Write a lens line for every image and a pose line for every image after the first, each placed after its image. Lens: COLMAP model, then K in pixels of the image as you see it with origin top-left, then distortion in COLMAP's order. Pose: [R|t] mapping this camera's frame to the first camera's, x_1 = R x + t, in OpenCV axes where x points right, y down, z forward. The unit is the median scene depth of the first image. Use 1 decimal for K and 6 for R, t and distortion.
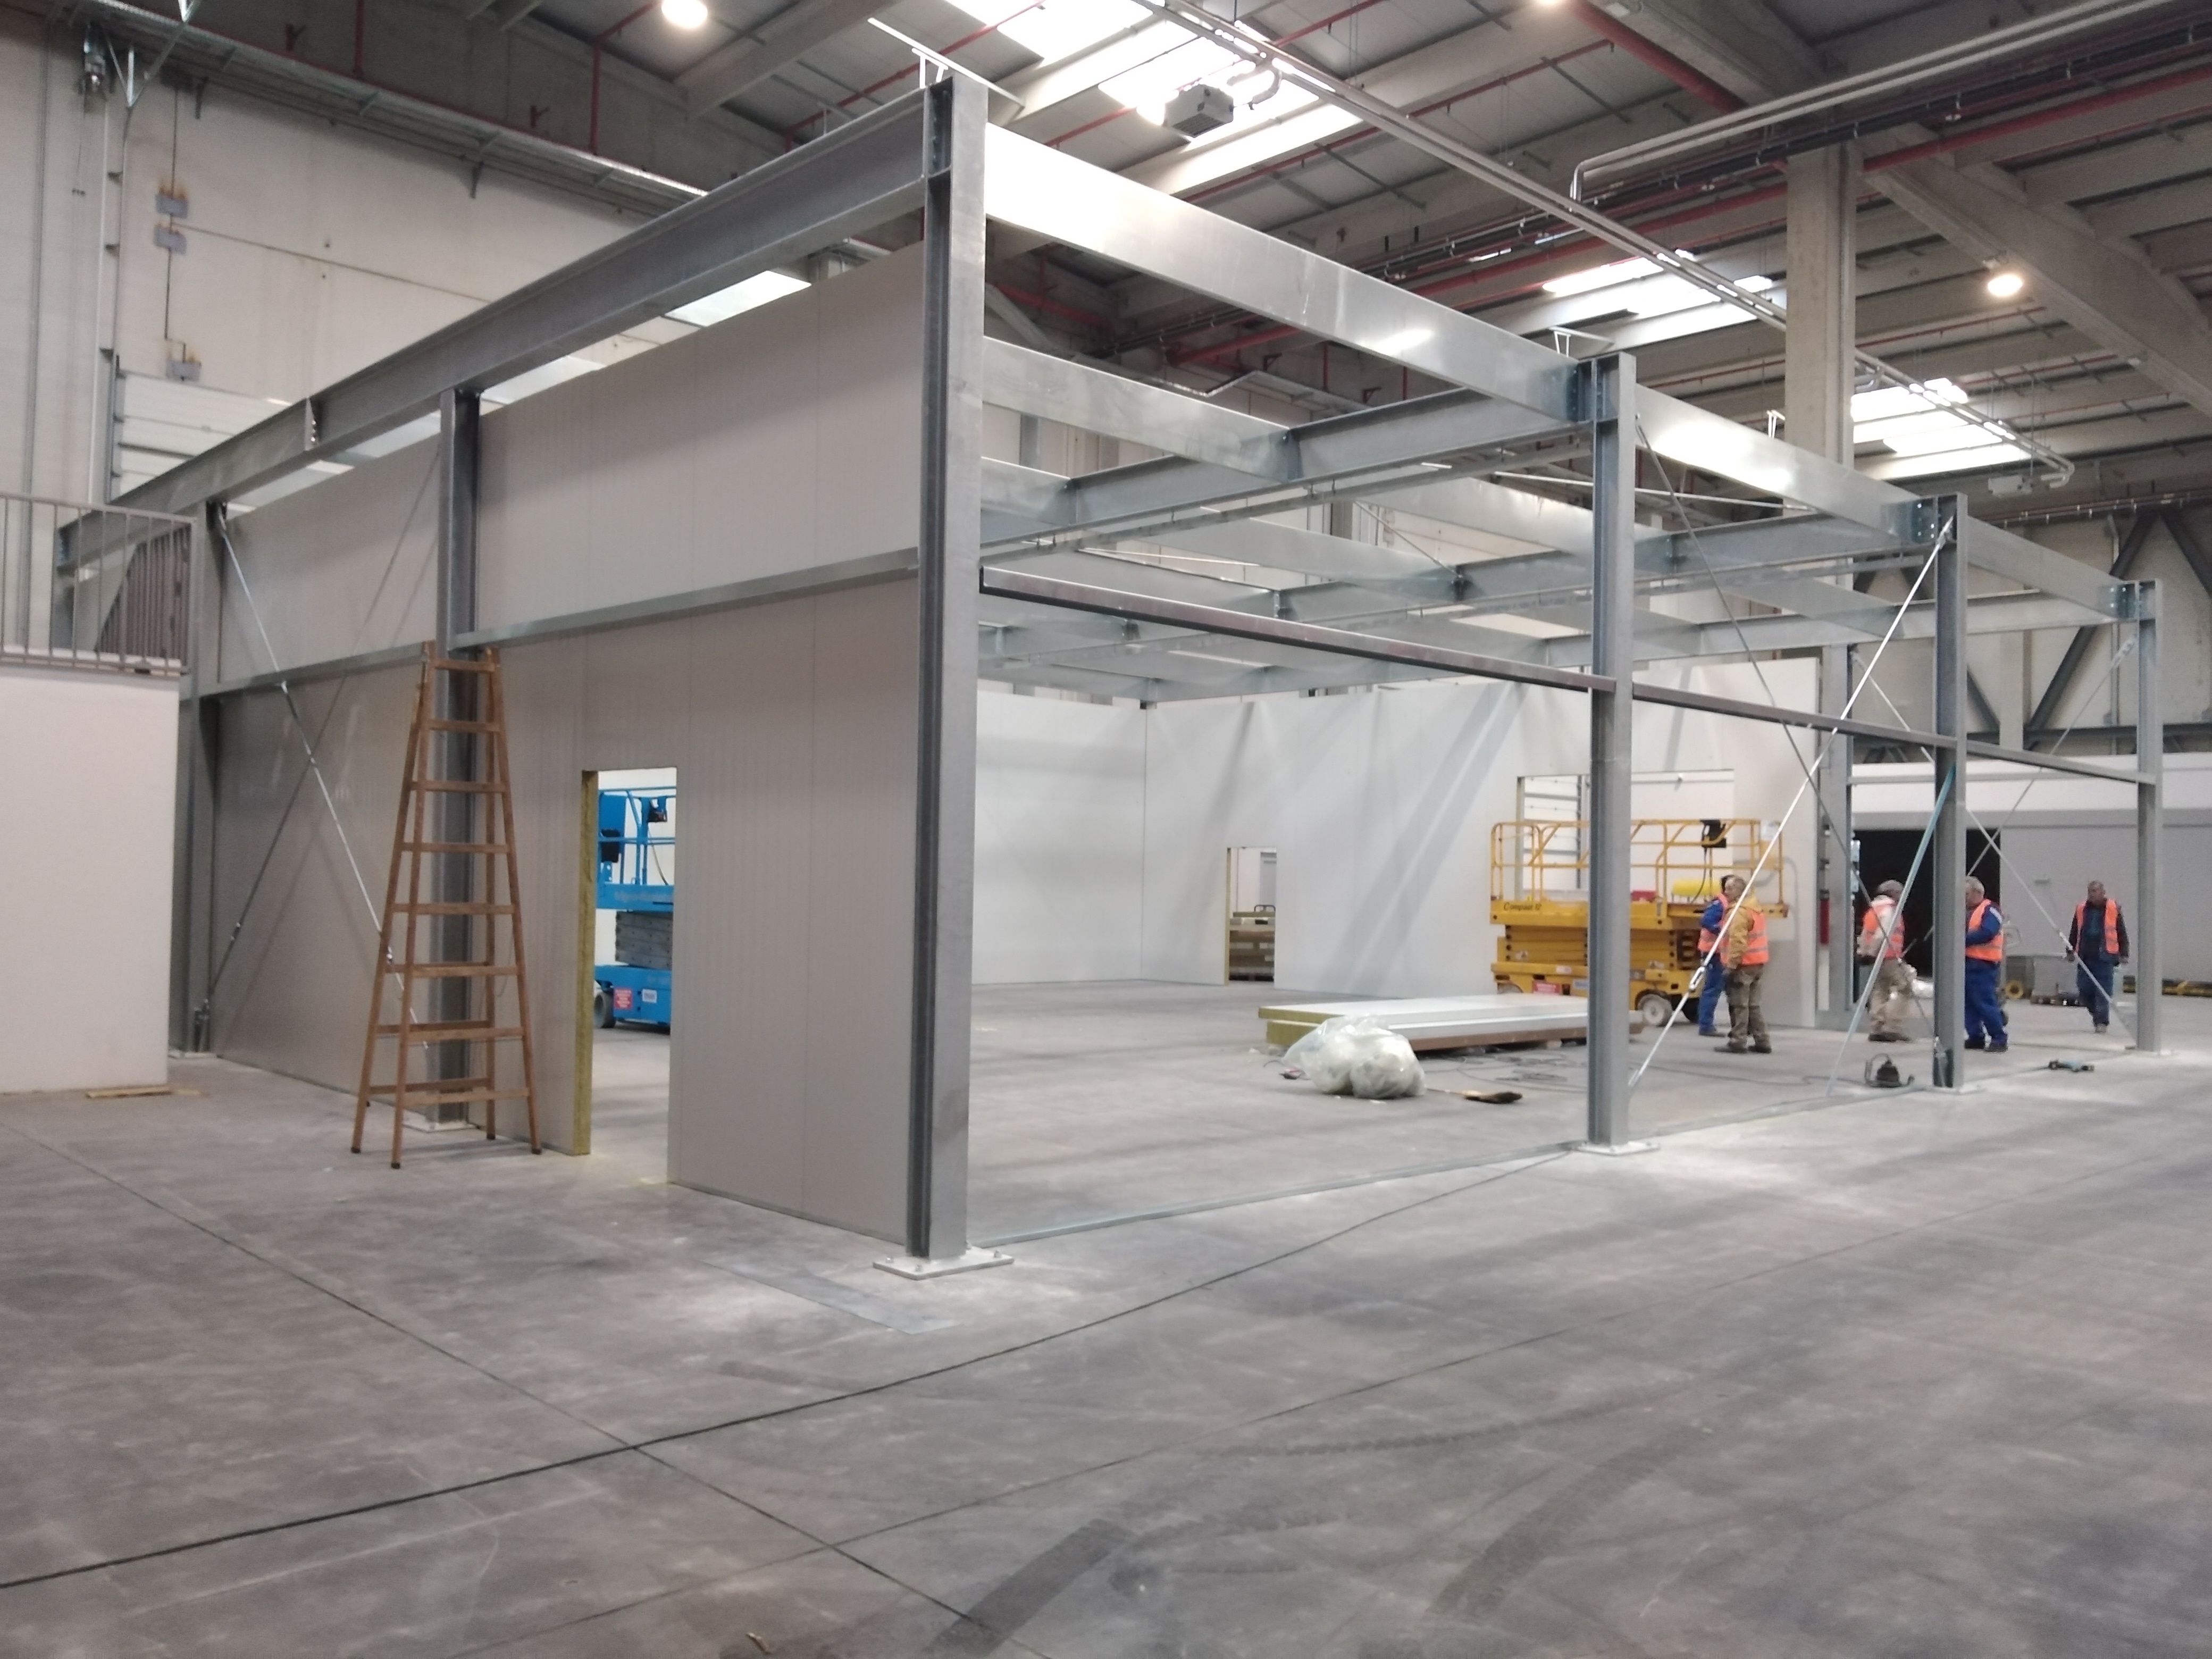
lens RADIAL K [[1757.0, 0, 1106.0], [0, 1757.0, 829.5], [0, 0, 1]] dist [0.005658, 0.004903]
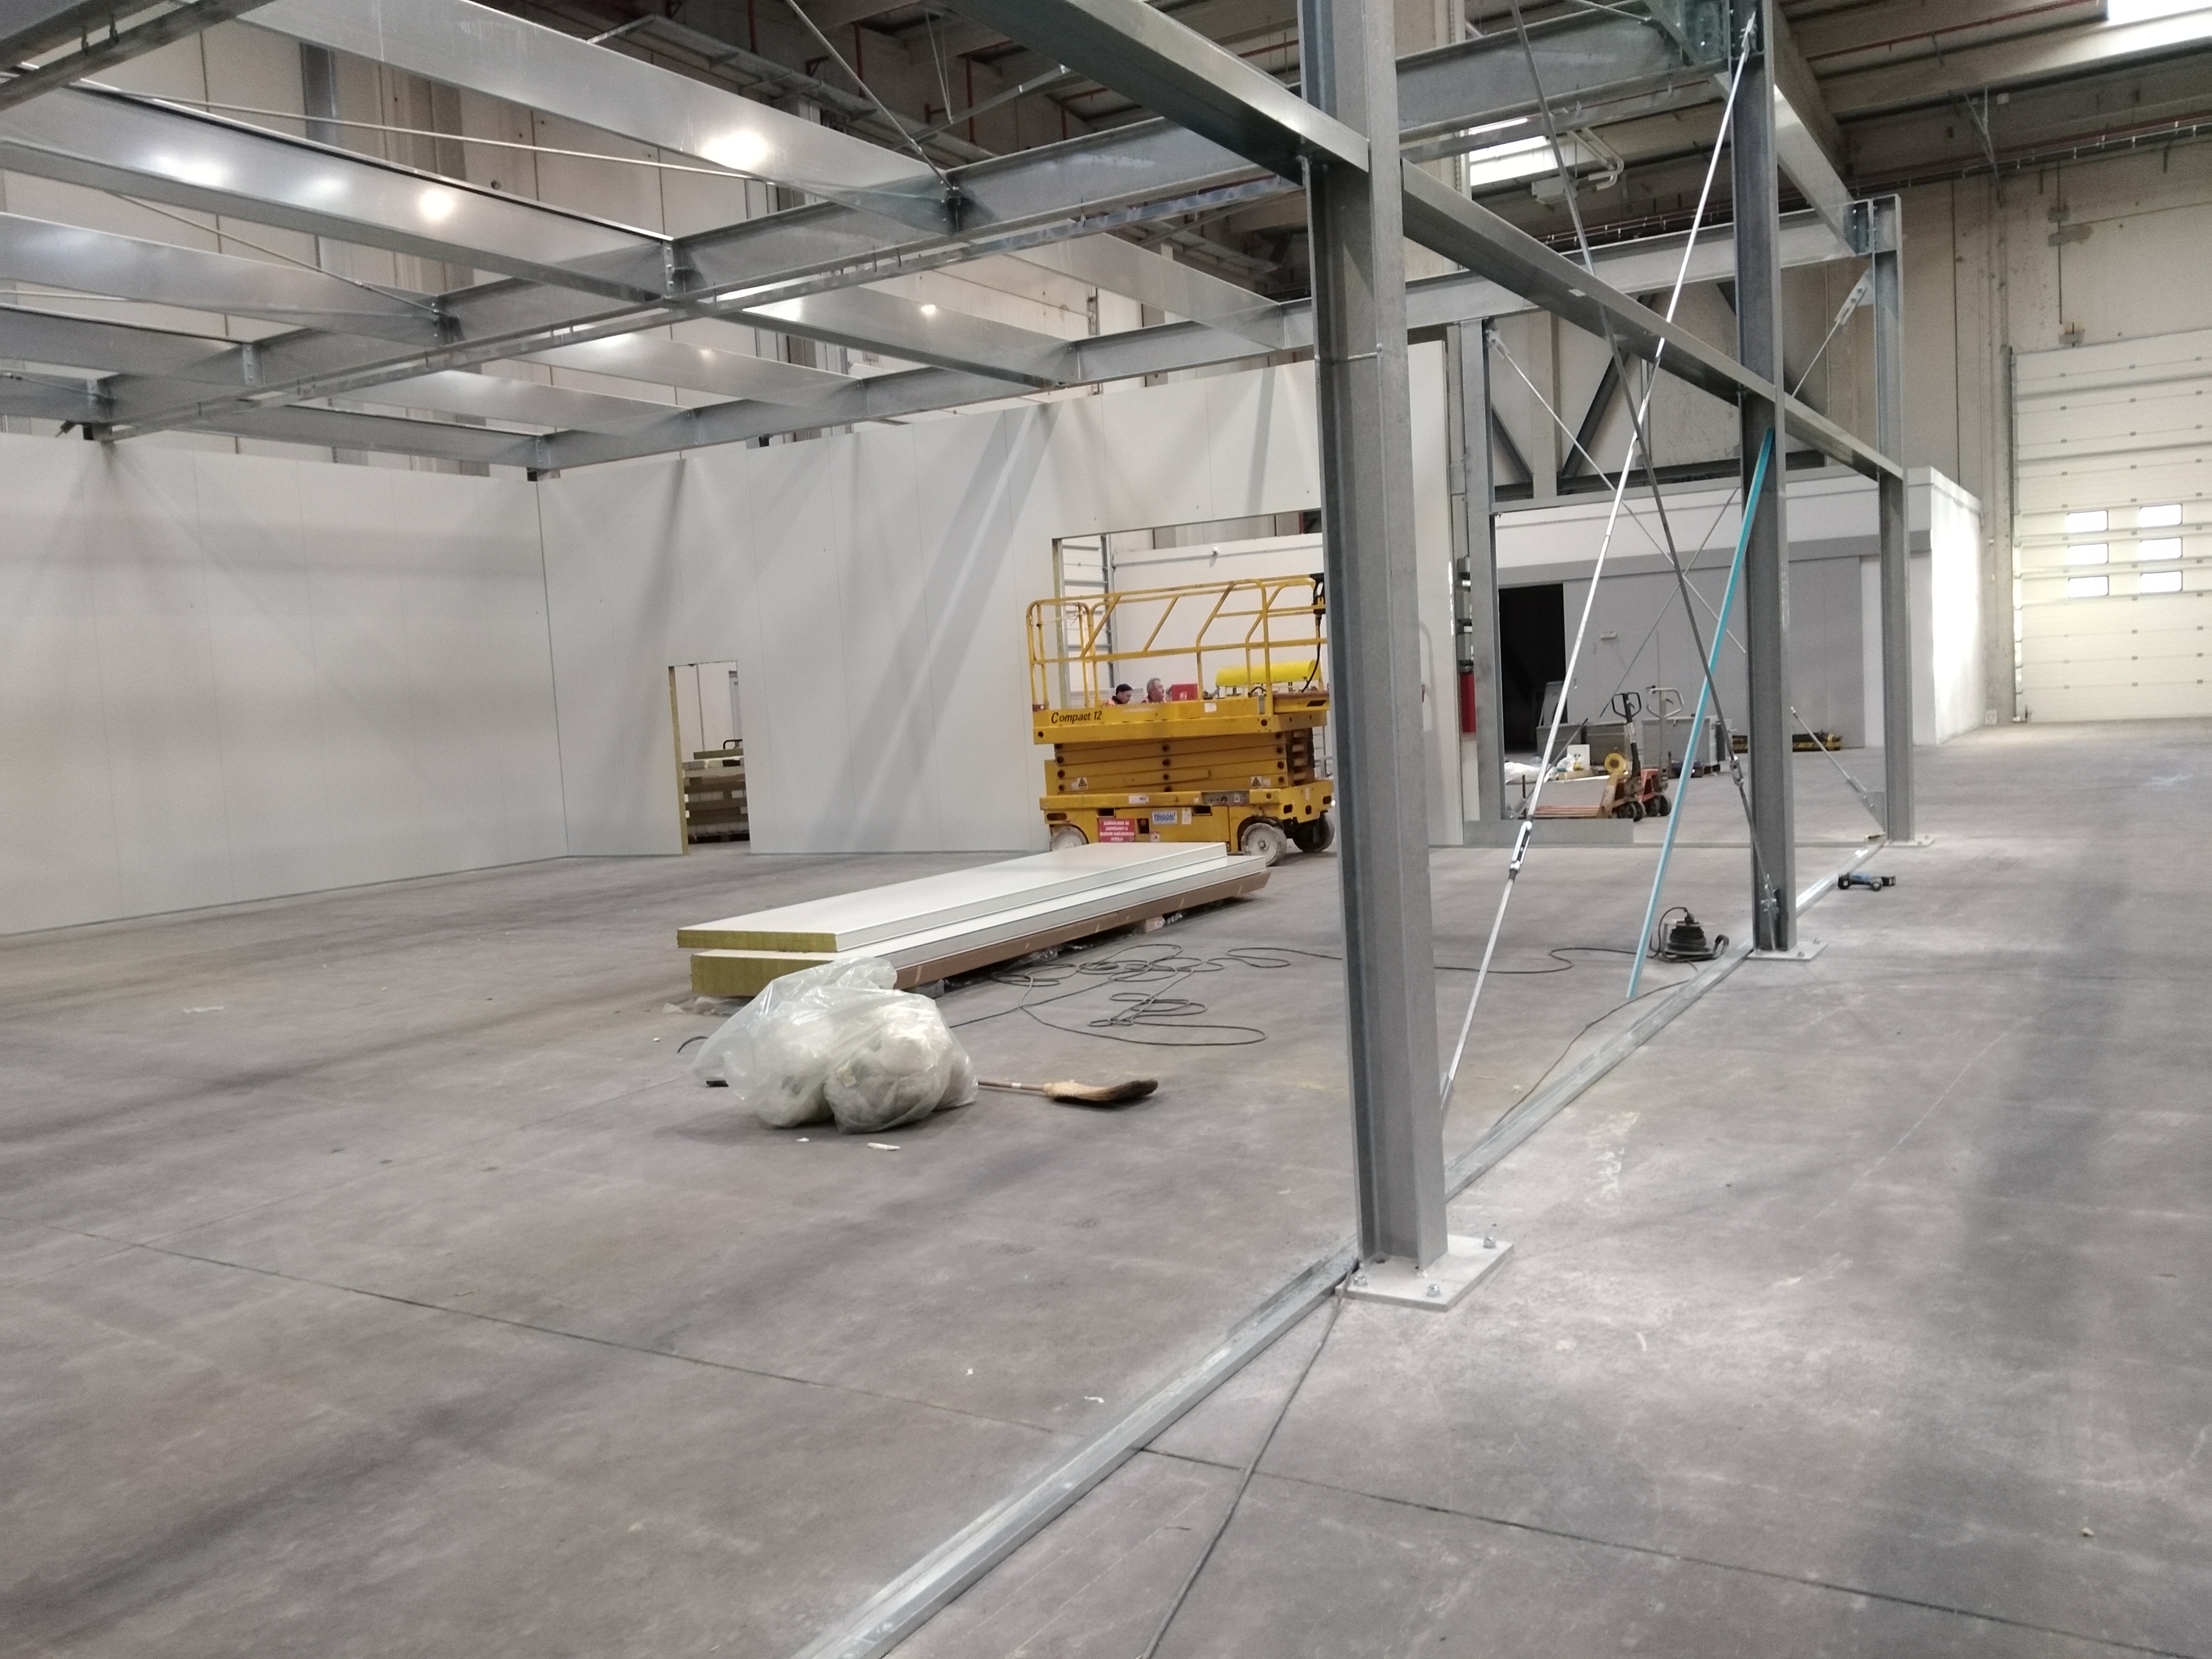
lens RADIAL K [[1720.0, 0, 1100.0], [0, 1720.0, 864.8], [0, 0, 1]] dist [0.069363, -0.135515]
pose [[0.960099, -0.103827, 0.259674, 0.054915], [0.070774, 0.988509, 0.133567, 0.010145], [-0.270558, -0.109859, 0.956415, 0.305530]]
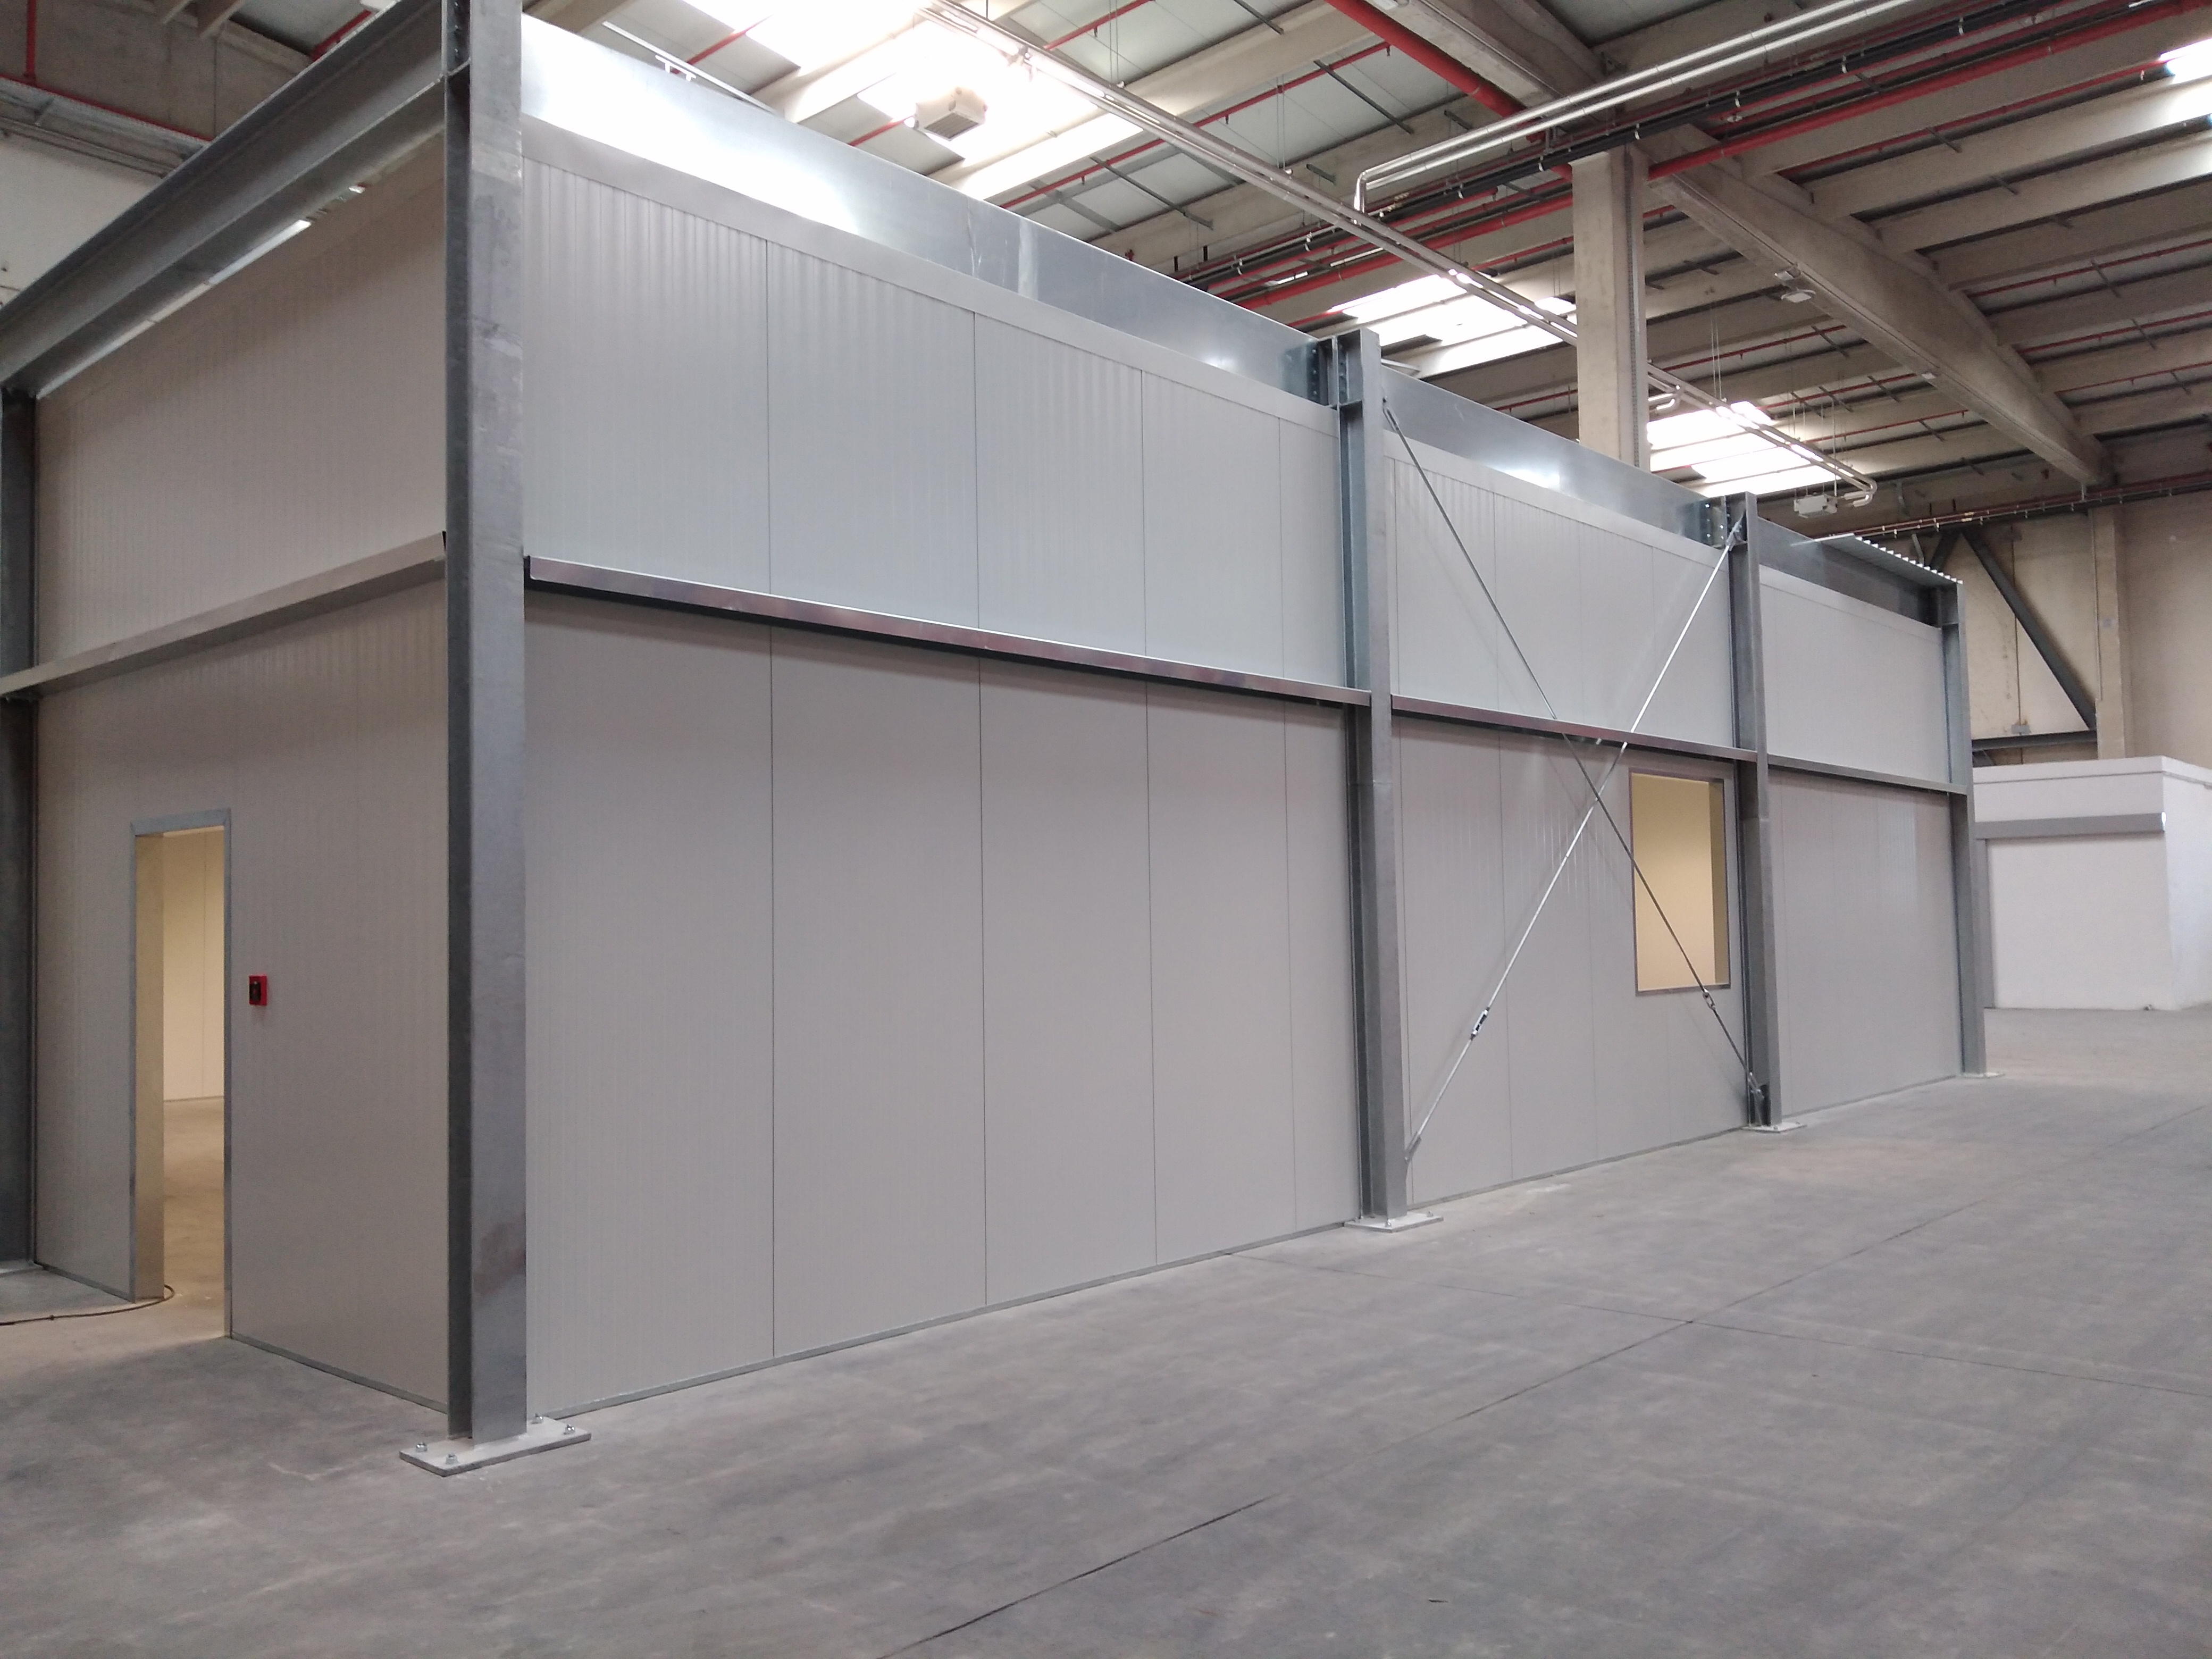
lens RADIAL K [[1740.7, 0, 1106.0], [0, 1740.7, 829.5], [0, 0, 1]] dist [0.028917, -0.002316]
pose [[0.996407, -0.035748, 0.076774, 0.042615], [0.037971, 0.998895, -0.027686, 0.001954], [-0.075700, 0.030501, 0.996664, 0.065658]]
